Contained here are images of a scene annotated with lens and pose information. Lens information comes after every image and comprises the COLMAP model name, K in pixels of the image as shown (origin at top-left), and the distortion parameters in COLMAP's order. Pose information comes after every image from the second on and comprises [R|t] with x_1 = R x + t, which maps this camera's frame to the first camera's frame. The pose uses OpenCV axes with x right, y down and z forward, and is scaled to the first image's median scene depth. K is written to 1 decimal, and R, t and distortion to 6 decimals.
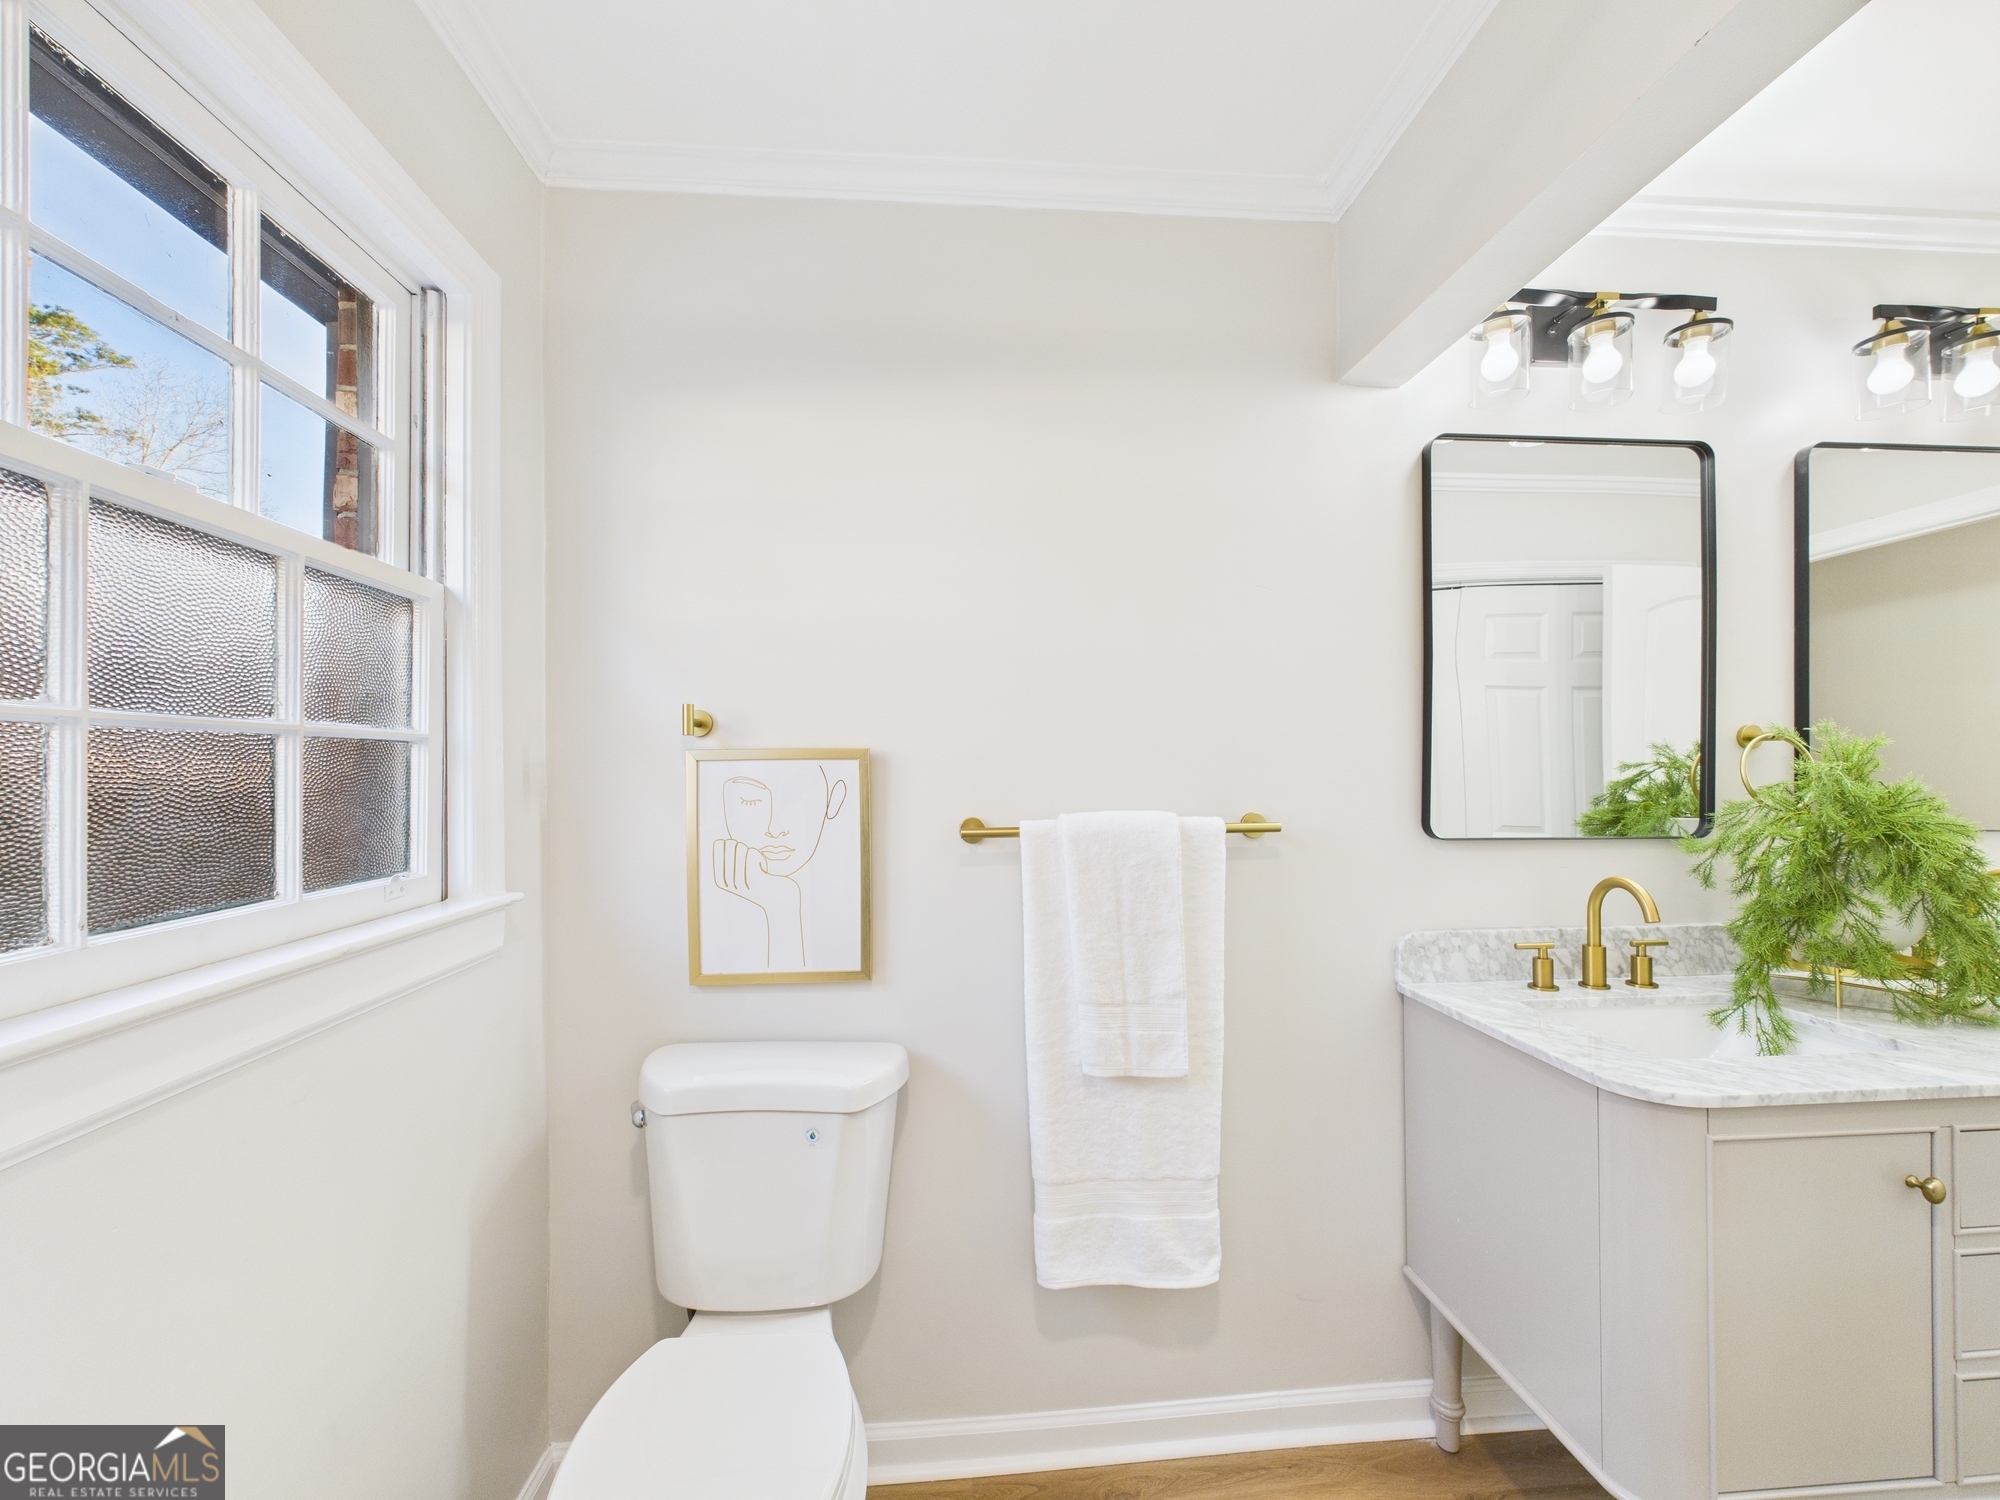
lens RADIAL K [[801.6, 0, 1001.8], [0, 801.6, 768.4], [0, 0, 1]] dist [0.000327, 0.000035]
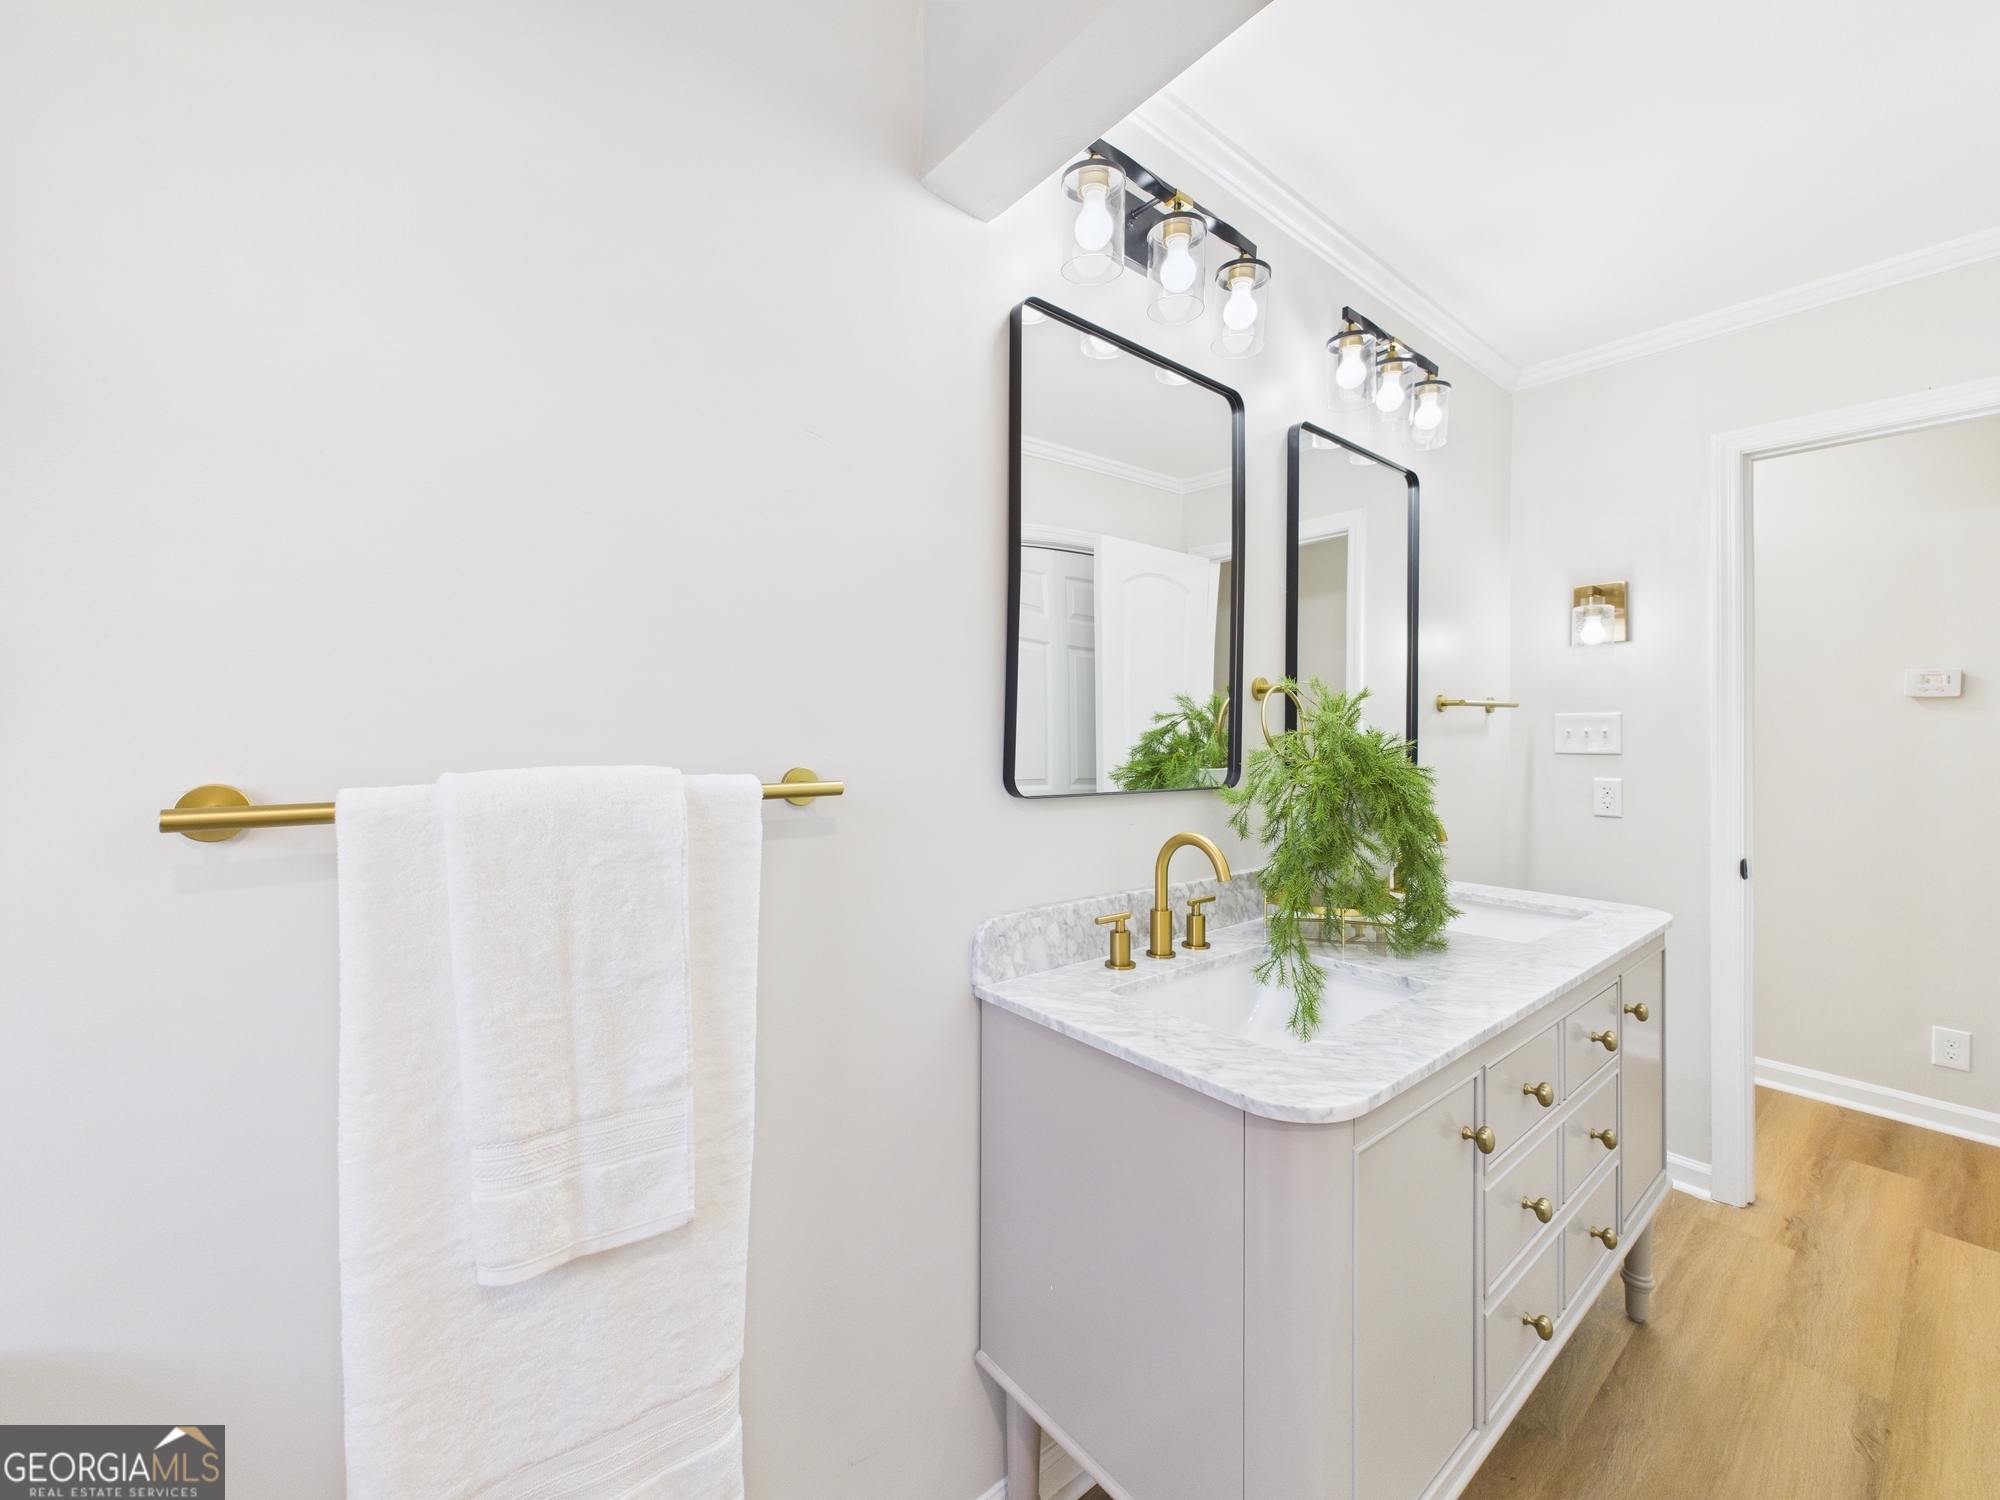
lens RADIAL K [[800.9, 0, 998.7], [0, 800.9, 723.3], [0, 0, 1]] dist [0.001146, 0.000170]
pose [[0.822505, 0.019375, 0.568428, 0.072486], [-0.014349, 0.999808, -0.013316, 0.026287], [-0.568577, 0.002796, 0.822625, 0.372900]]
